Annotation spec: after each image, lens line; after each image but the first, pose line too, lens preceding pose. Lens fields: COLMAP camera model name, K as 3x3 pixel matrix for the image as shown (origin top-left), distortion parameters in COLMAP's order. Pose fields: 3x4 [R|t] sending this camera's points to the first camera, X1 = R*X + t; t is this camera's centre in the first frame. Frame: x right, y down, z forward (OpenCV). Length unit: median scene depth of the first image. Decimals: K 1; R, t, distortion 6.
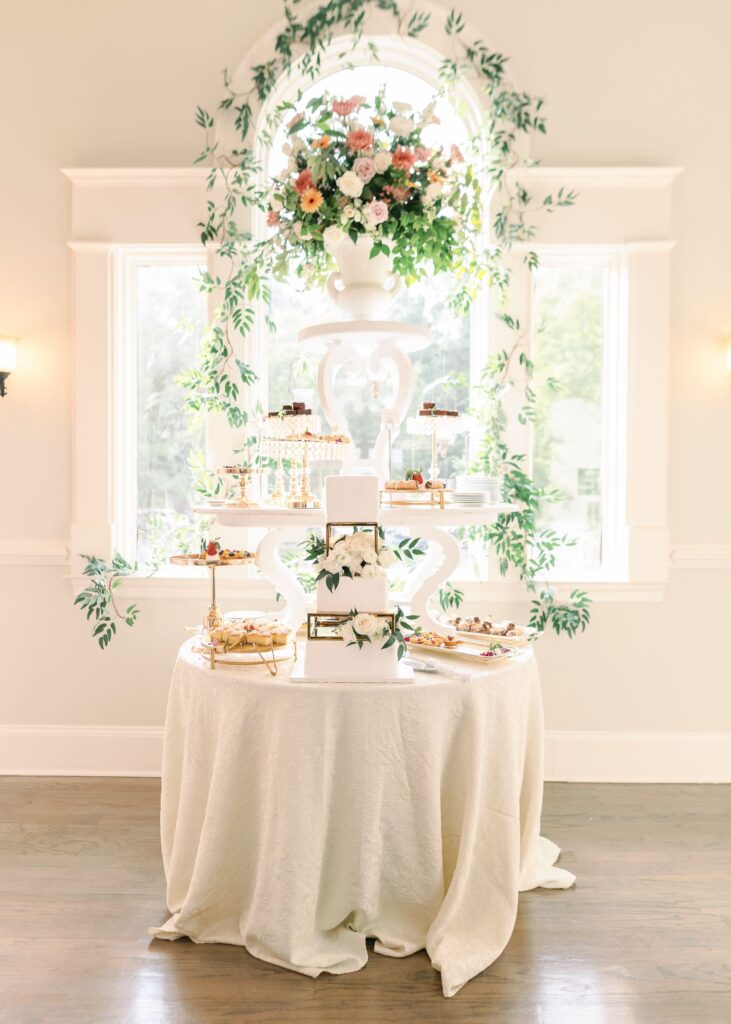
lens RADIAL K [[822.1, 0, 351.0], [0, 822.1, 503.6], [0, 0, 1]] dist [-0.005362, 0.013470]
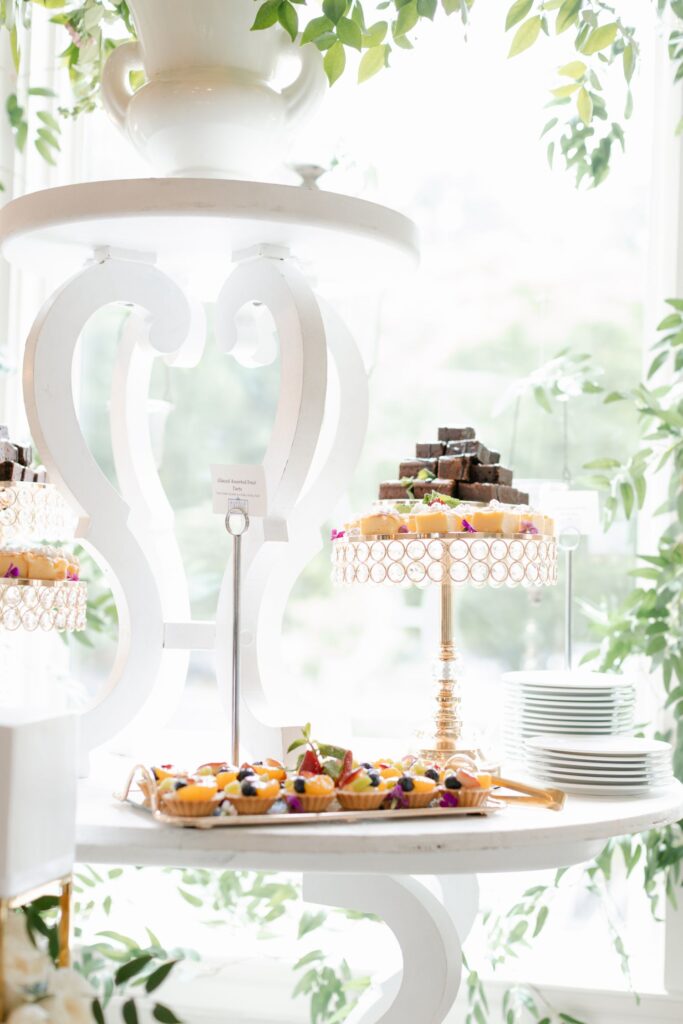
lens RADIAL K [[1671.8, 0, 345.3], [0, 1671.8, 517.0], [0, 0, 1]] dist [0.016090, 0.000000]
pose [[0.982014, 0.015802, -0.188146, 0.169818], [-0.028156, 0.997605, -0.063173, -0.048940], [0.186697, 0.067334, 0.980107, 0.333732]]
